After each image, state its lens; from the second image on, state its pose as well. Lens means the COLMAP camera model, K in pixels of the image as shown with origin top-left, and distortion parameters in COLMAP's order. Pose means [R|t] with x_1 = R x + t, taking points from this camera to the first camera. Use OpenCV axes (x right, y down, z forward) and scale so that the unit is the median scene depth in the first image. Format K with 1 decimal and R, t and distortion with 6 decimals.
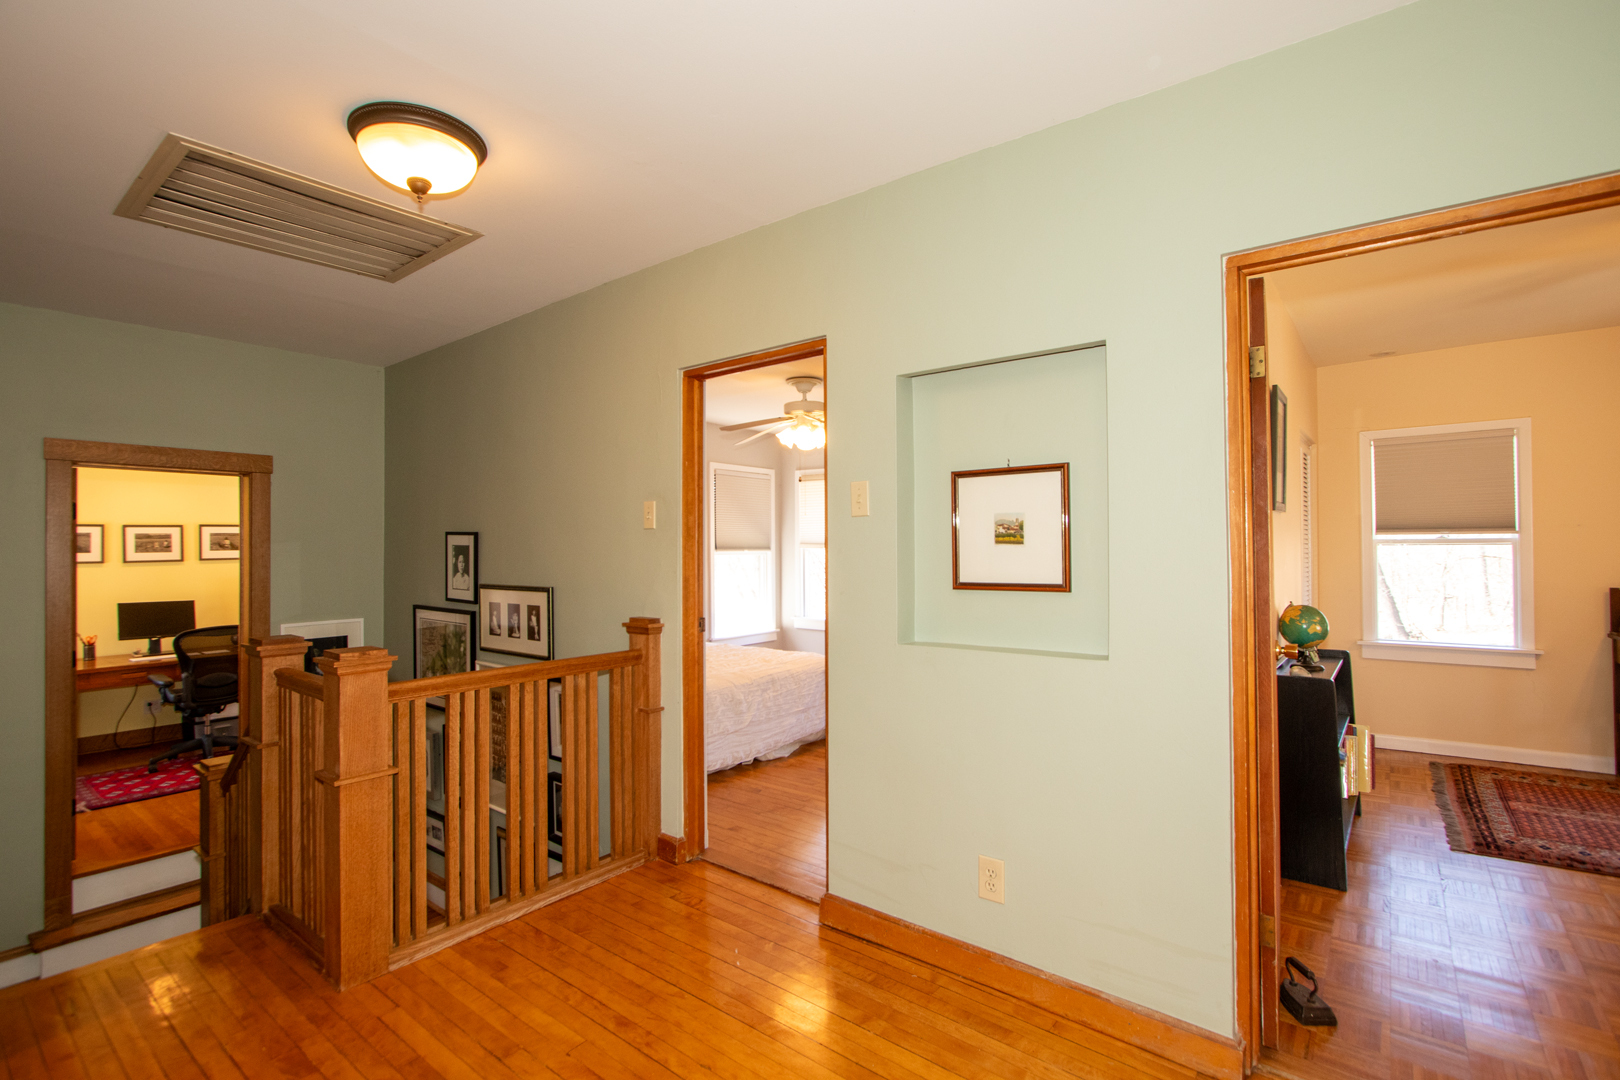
lens RADIAL K [[757.7, 0, 811.7], [0, 757.7, 536.7], [0, 0, 1]] dist [-0.011580, -0.000978]
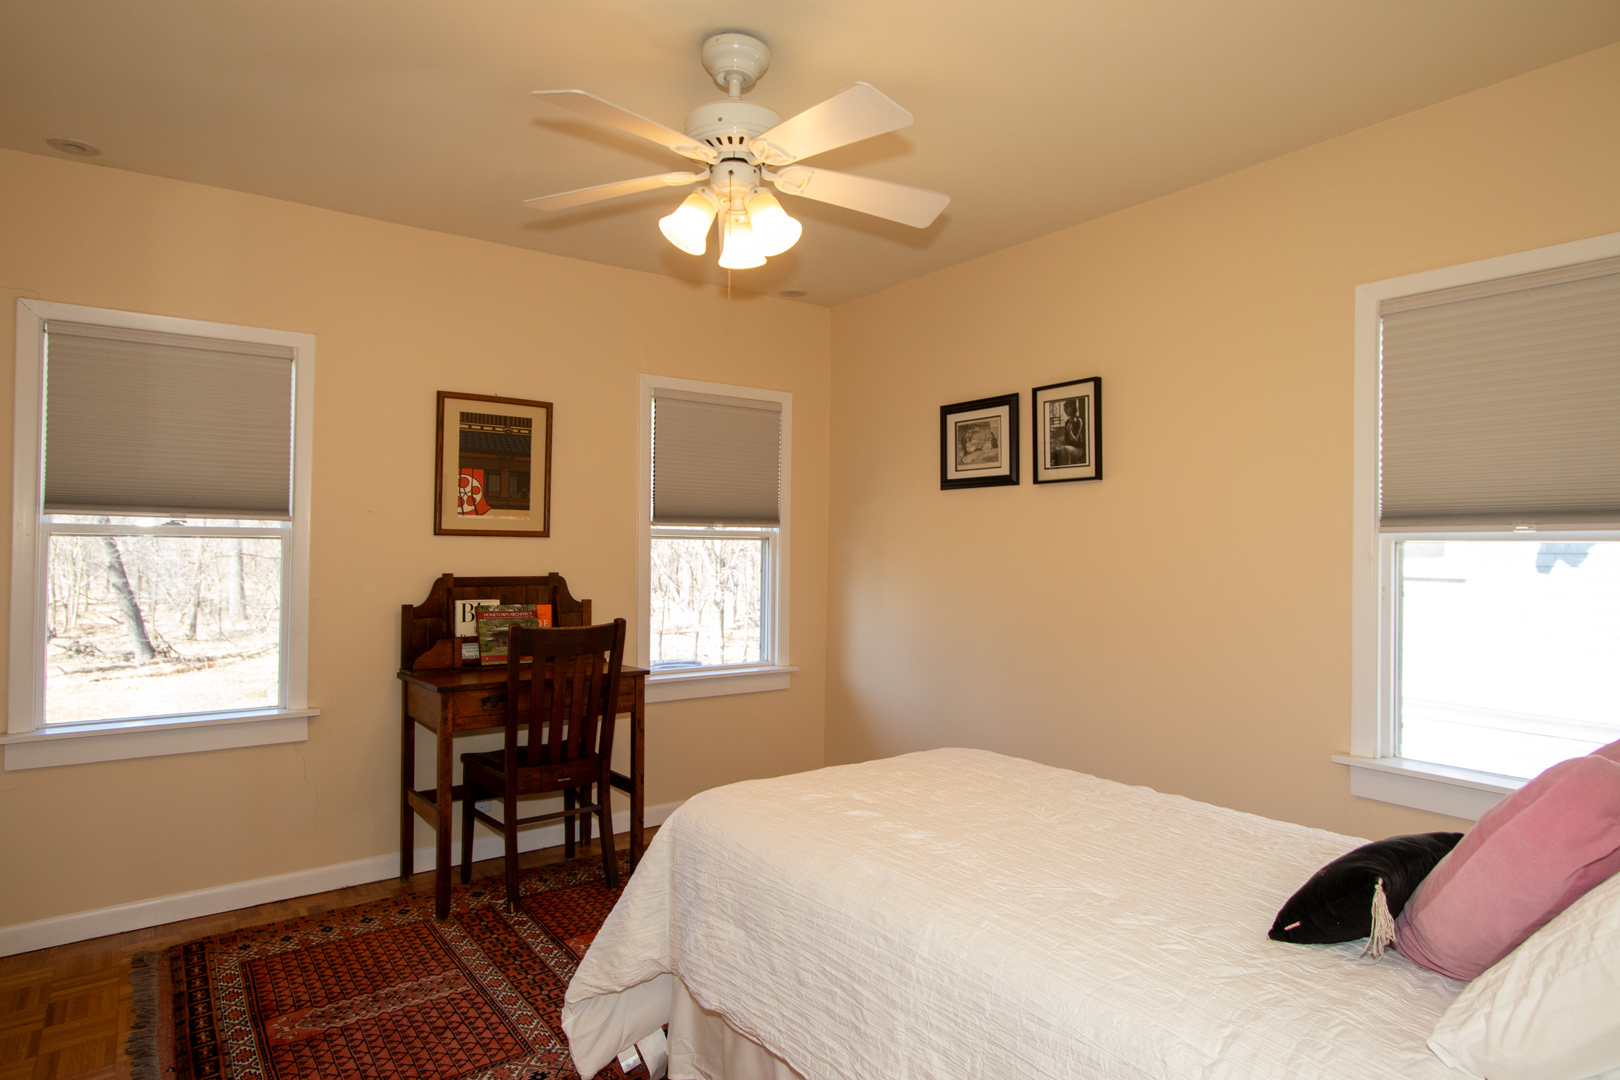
lens RADIAL K [[921.2, 0, 812.6], [0, 921.2, 533.9], [0, 0, 1]] dist [-0.015342, 0.001479]
pose [[0.278347, 0.027005, 0.960101, 0.341031], [-0.032835, 0.999288, -0.018588, 0.006022], [-0.959919, -0.026351, 0.279035, 0.380941]]
